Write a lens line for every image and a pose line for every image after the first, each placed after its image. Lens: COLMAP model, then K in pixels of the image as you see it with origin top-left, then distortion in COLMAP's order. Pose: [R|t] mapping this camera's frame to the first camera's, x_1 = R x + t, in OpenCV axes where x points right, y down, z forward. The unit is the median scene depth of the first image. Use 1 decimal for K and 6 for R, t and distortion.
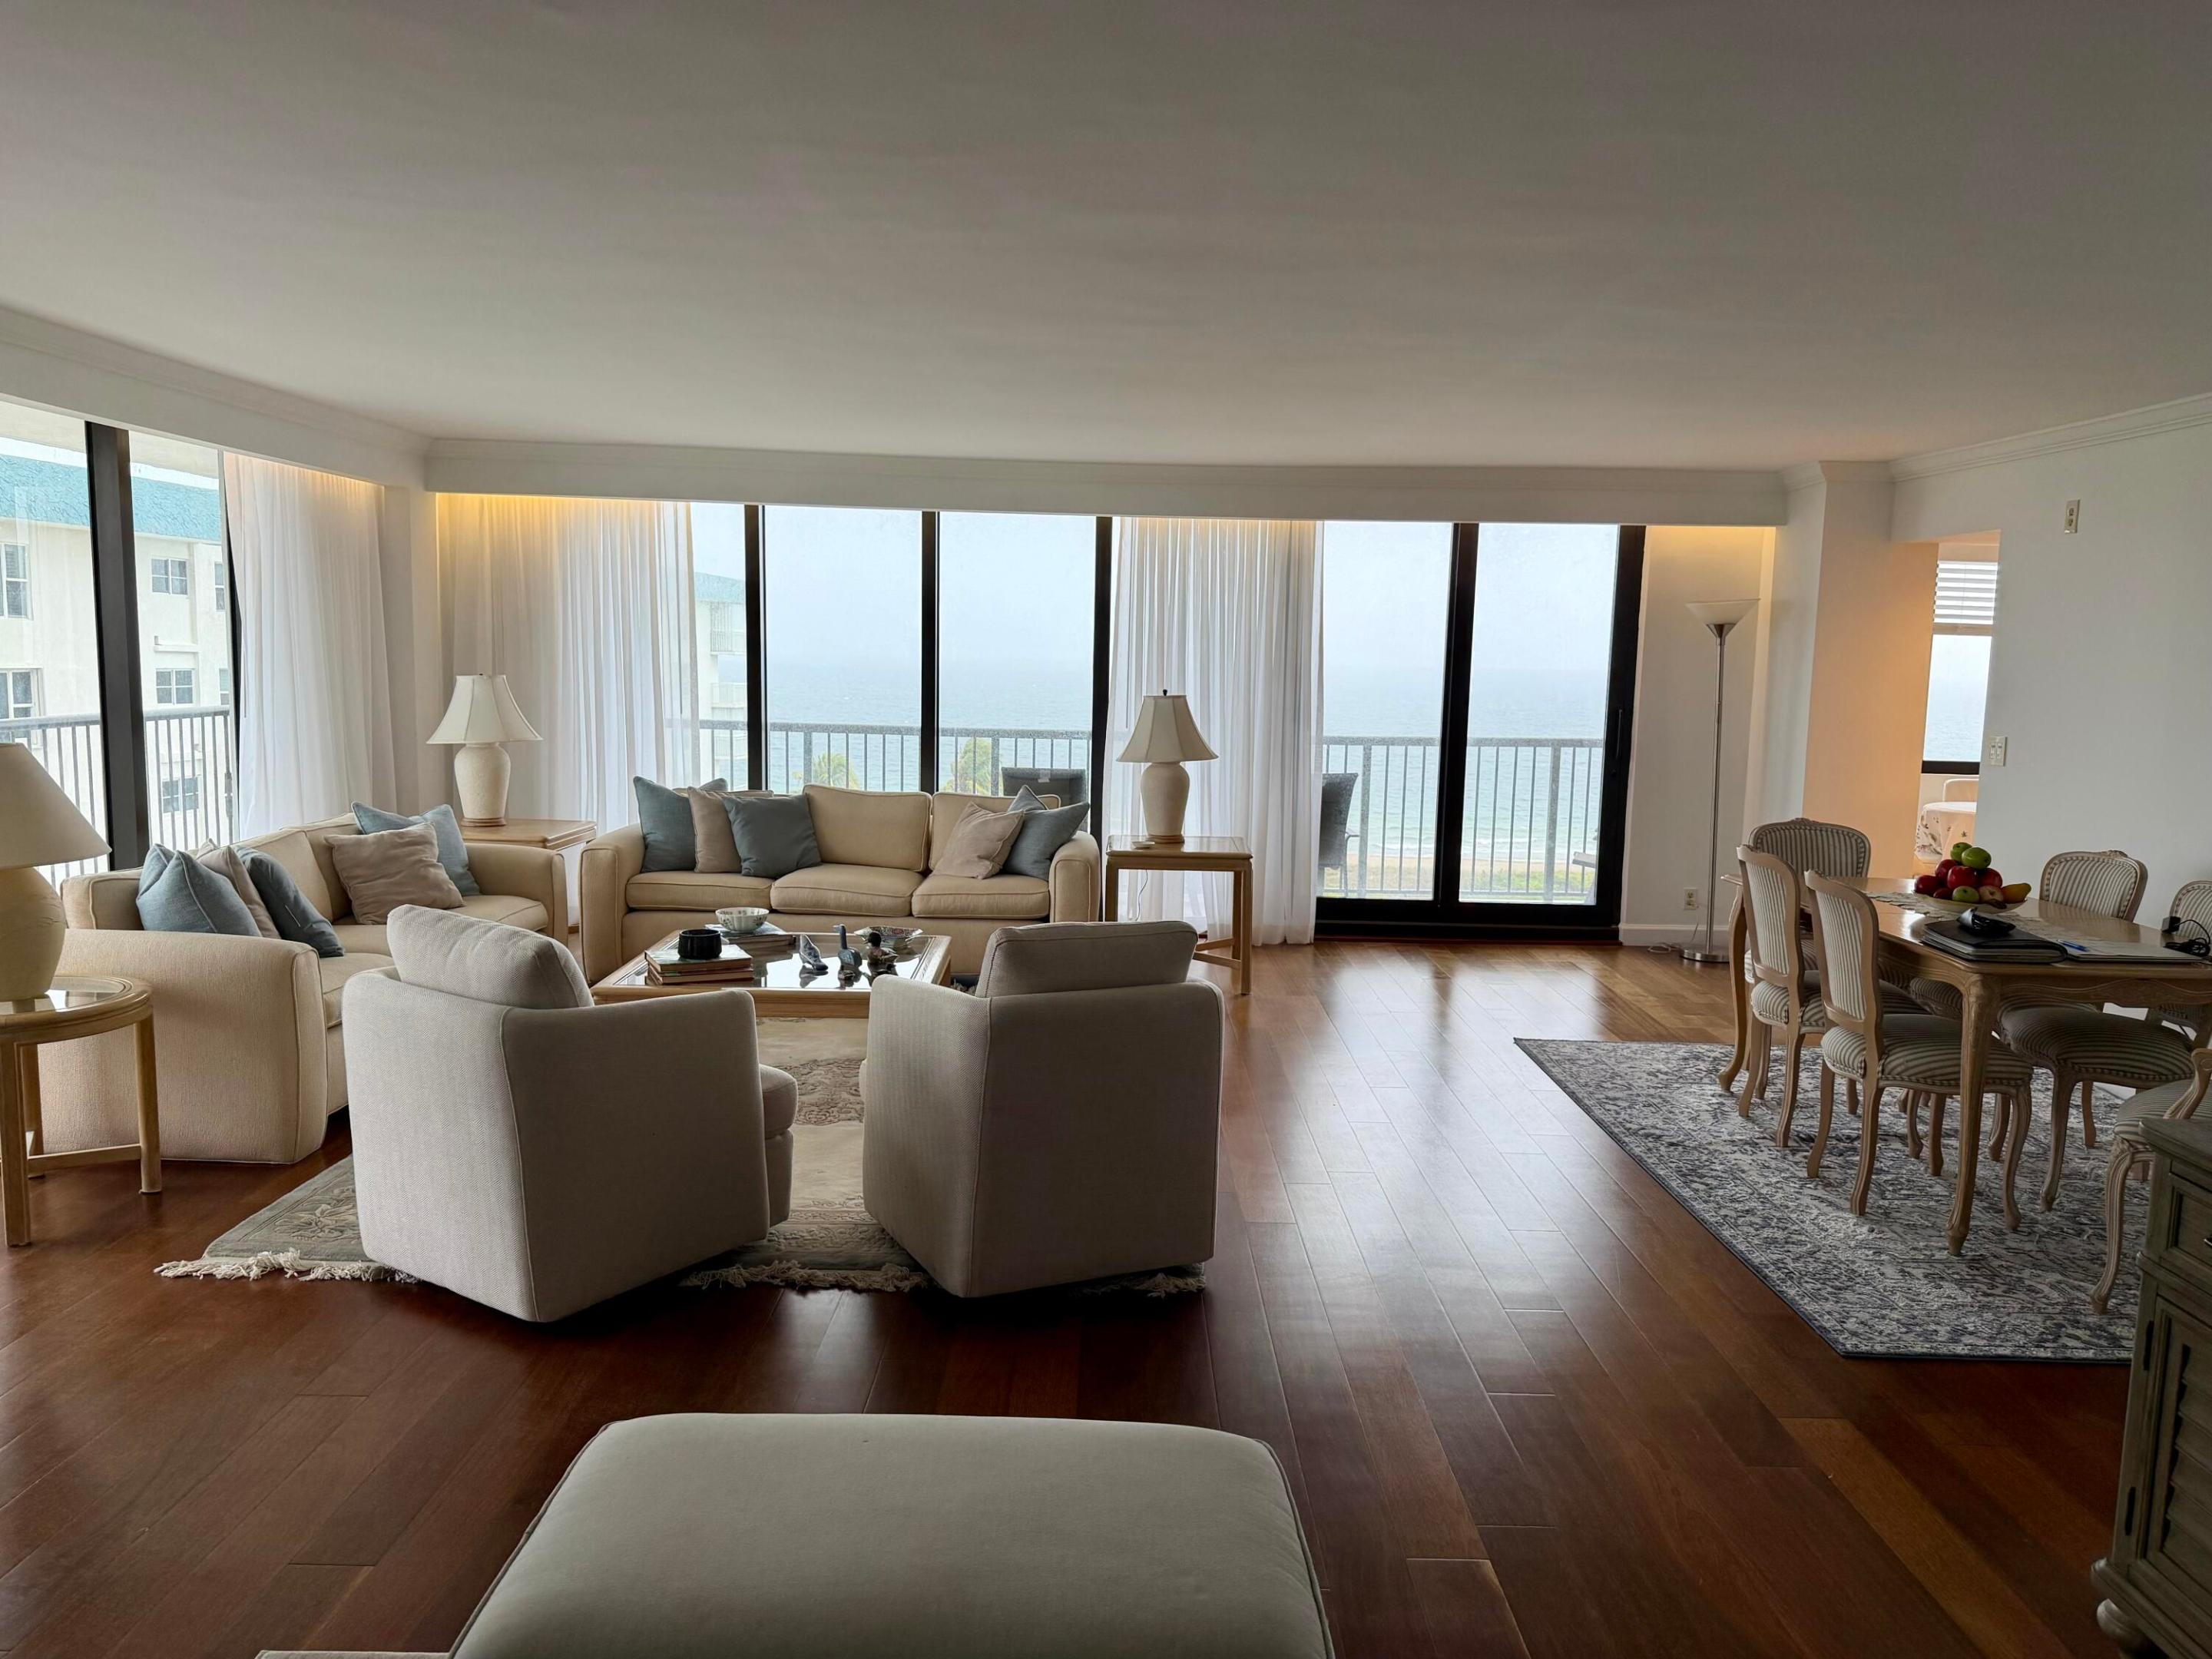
lens RADIAL K [[1572.1, 0, 1110.0], [0, 1572.1, 840.1], [0, 0, 1]] dist [0.011679, 0.002475]
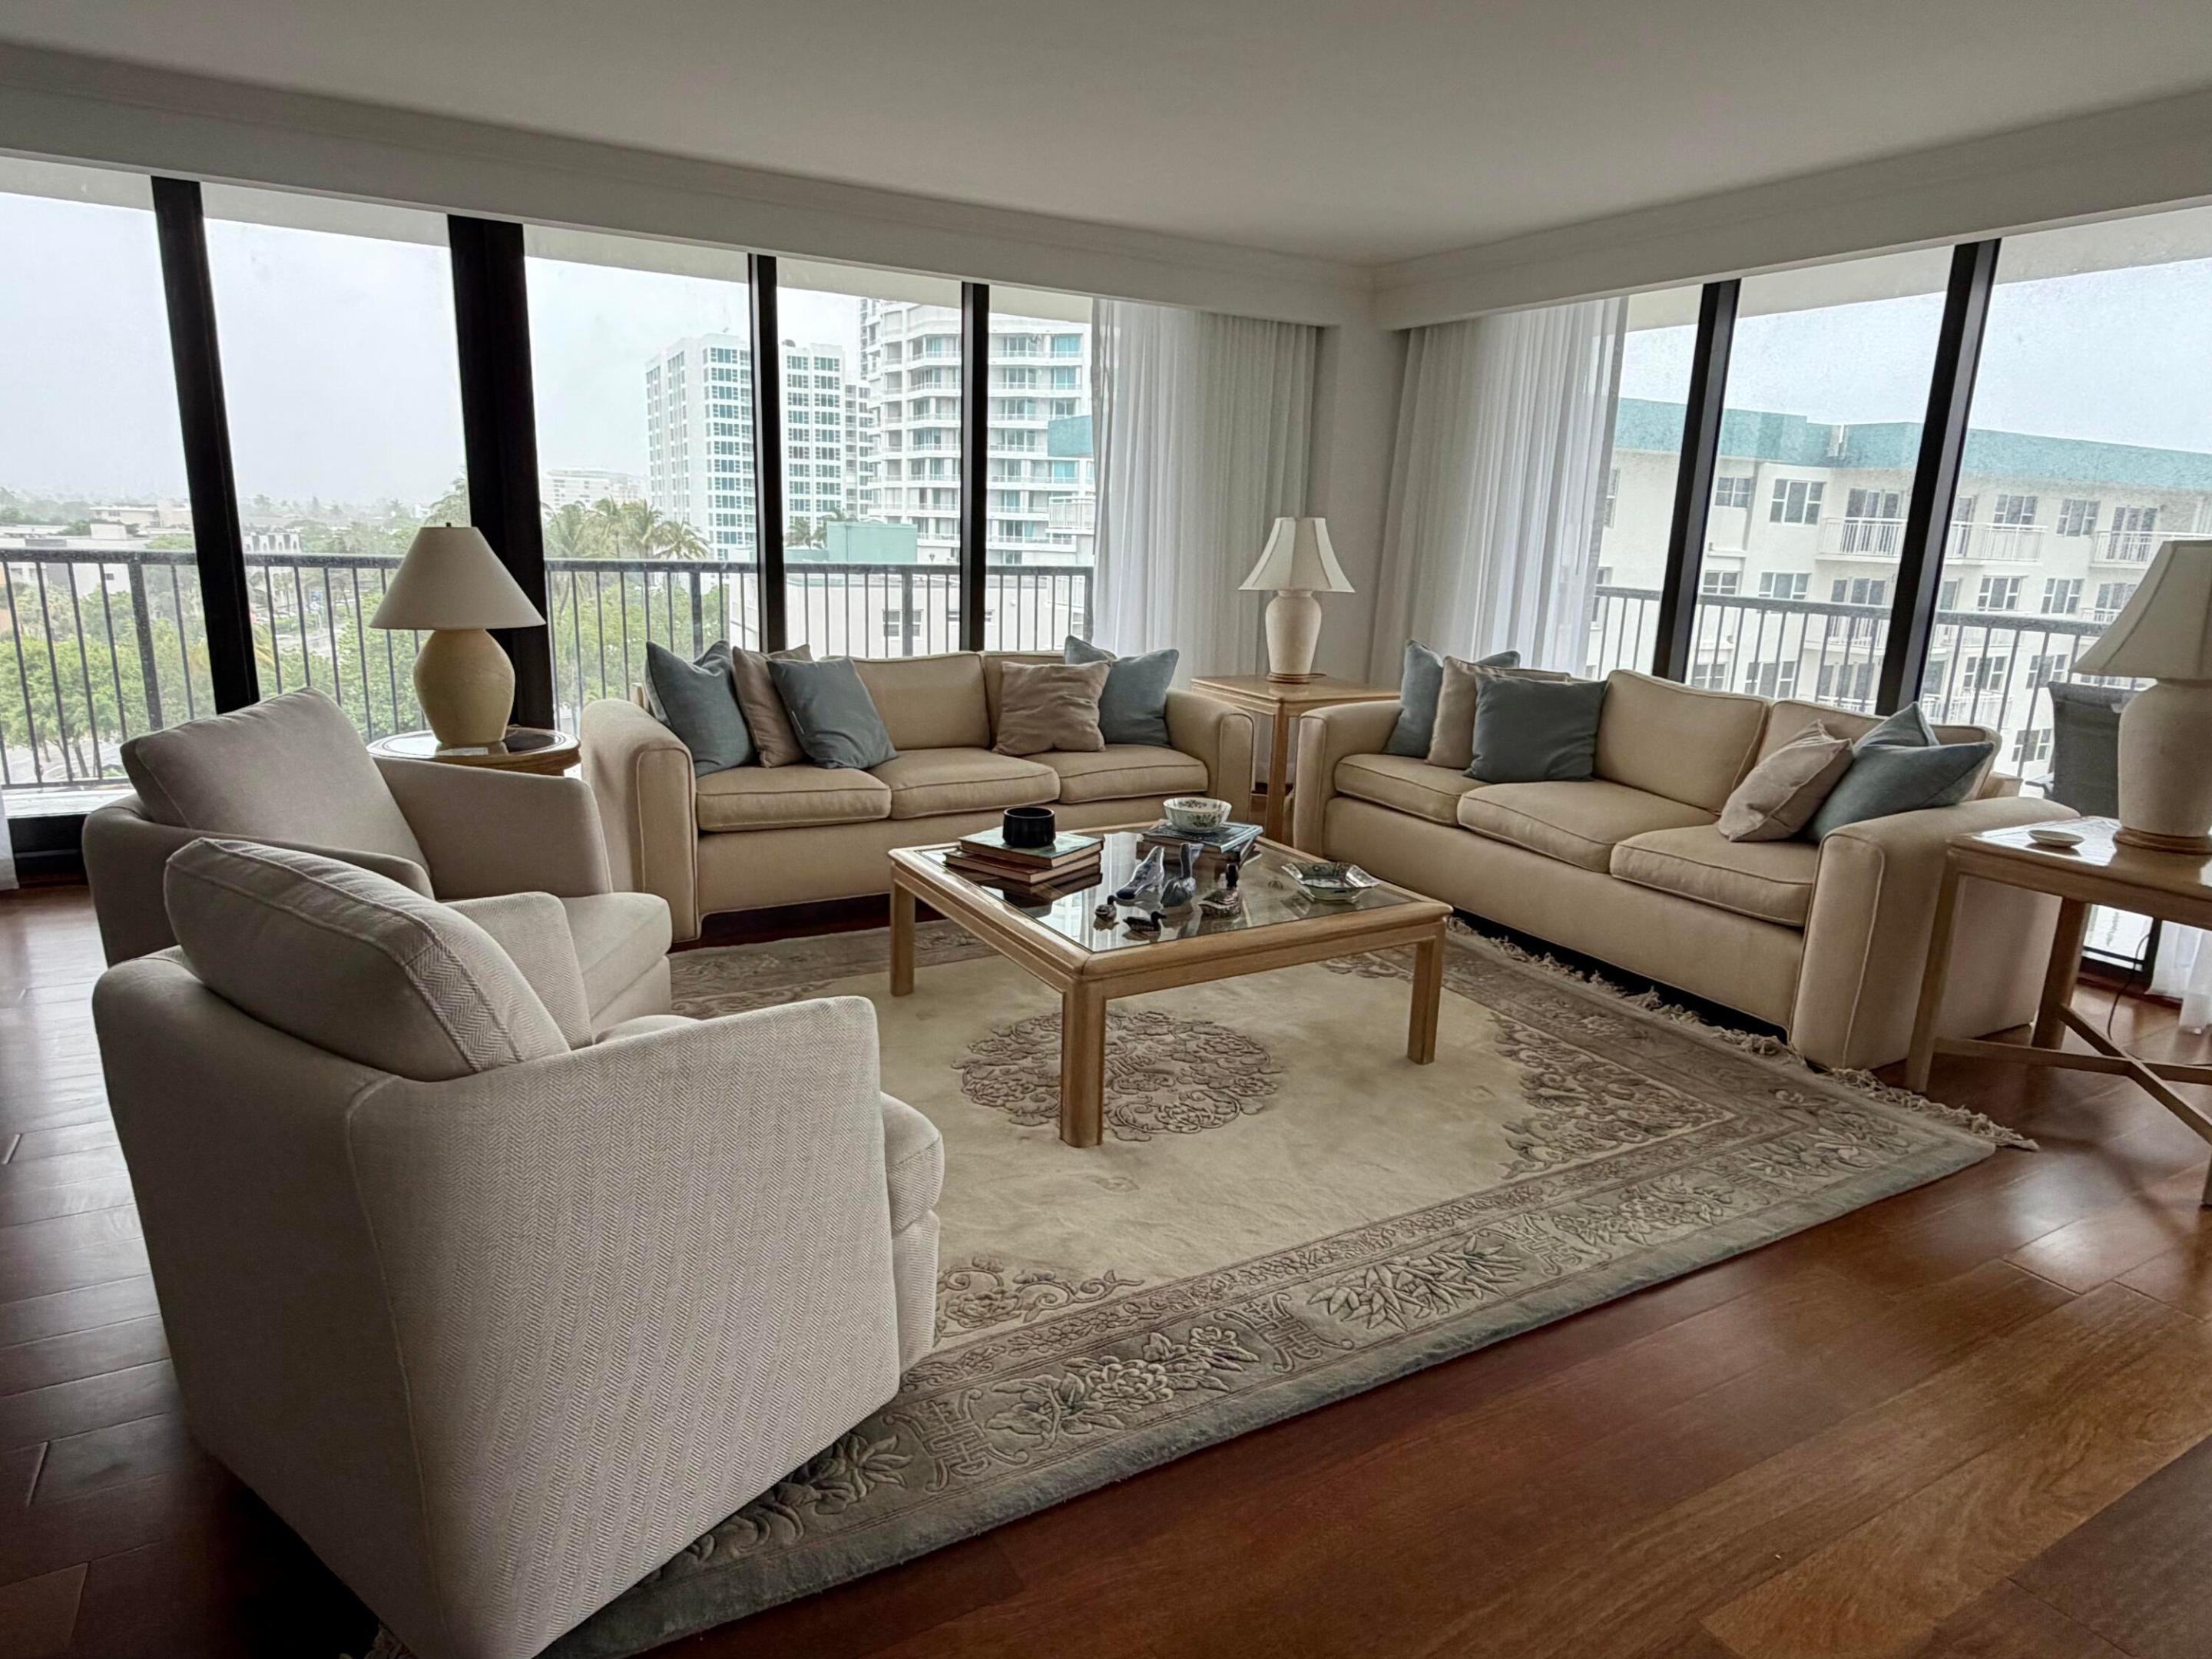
lens RADIAL K [[1307.6, 0, 1110.8], [0, 1307.6, 829.4], [0, 0, 1]] dist [0.009704, 0.001781]
pose [[0.518405, 0.191327, -0.833457, 0.219248], [-0.125620, 0.981114, 0.147088, -0.024523], [0.845858, 0.028447, 0.532649, 0.504346]]
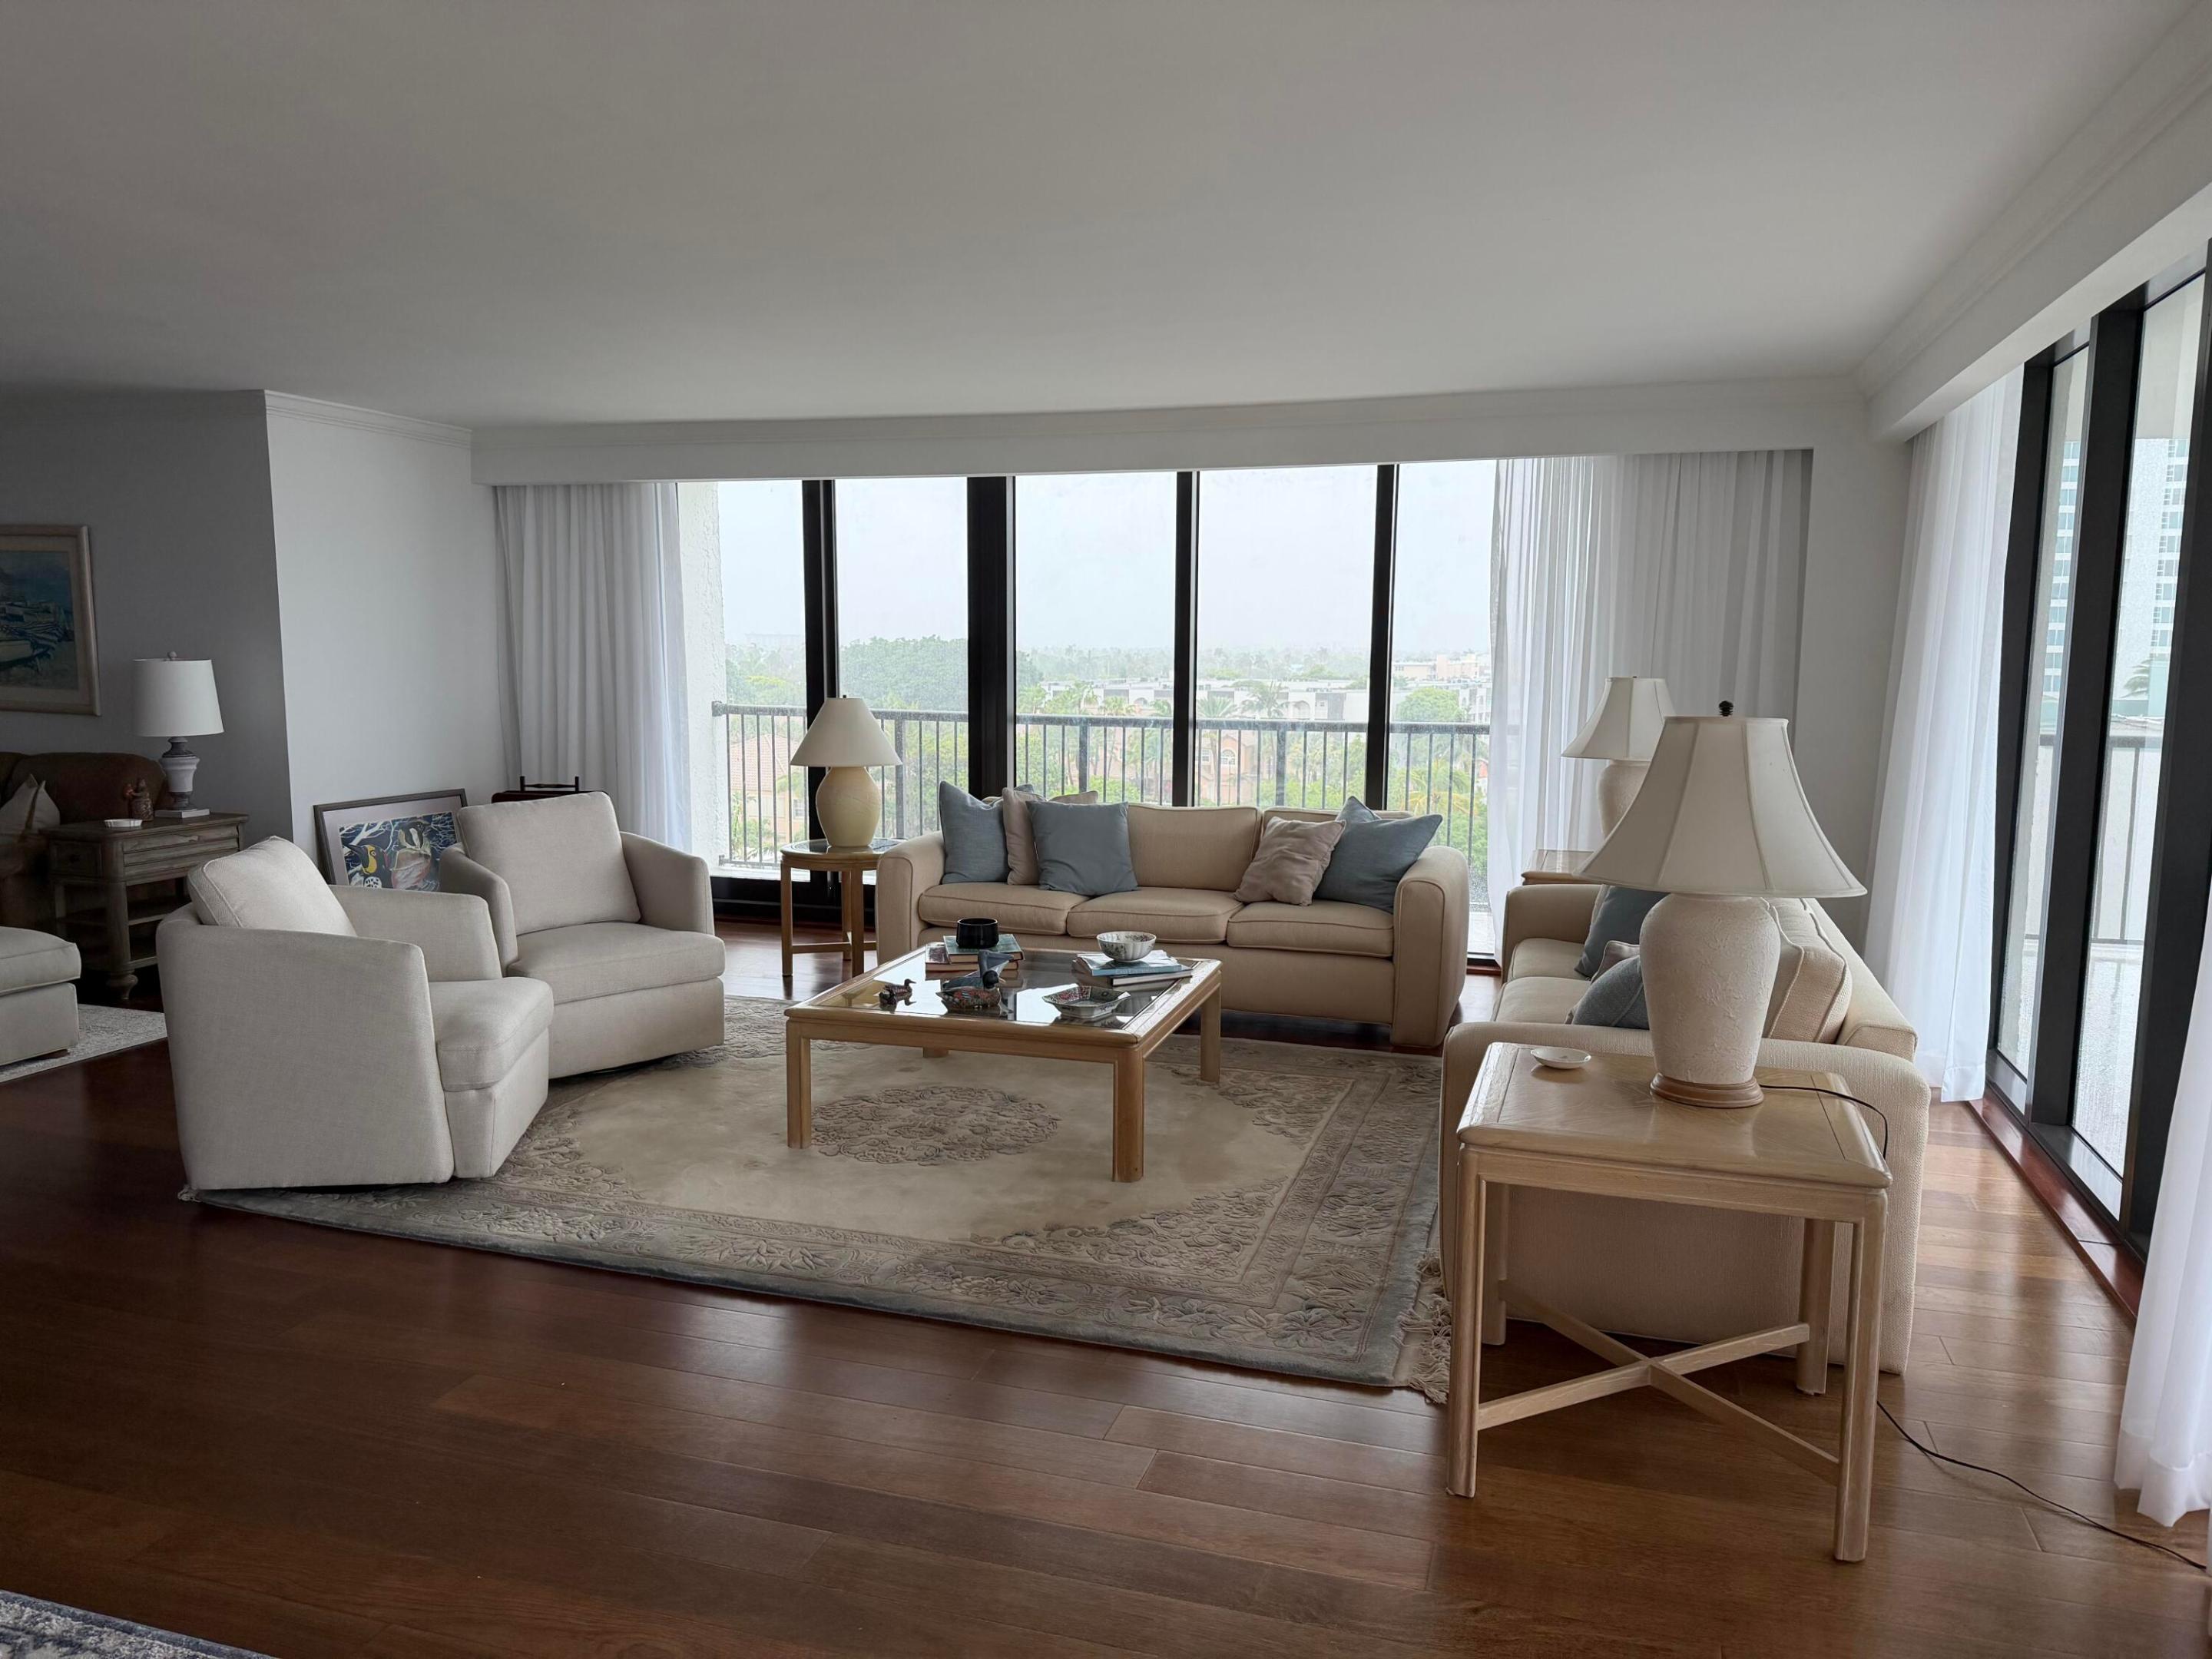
lens RADIAL K [[1572.1, 0, 1113.3], [0, 1572.1, 833.9], [0, 0, 1]] dist [0.011679, 0.002475]
pose [[-0.296131, 0.094664, -0.950445, 0.479537], [-0.125678, 0.982563, 0.137021, -0.106842], [0.946843, 0.160026, -0.279071, 1.008092]]
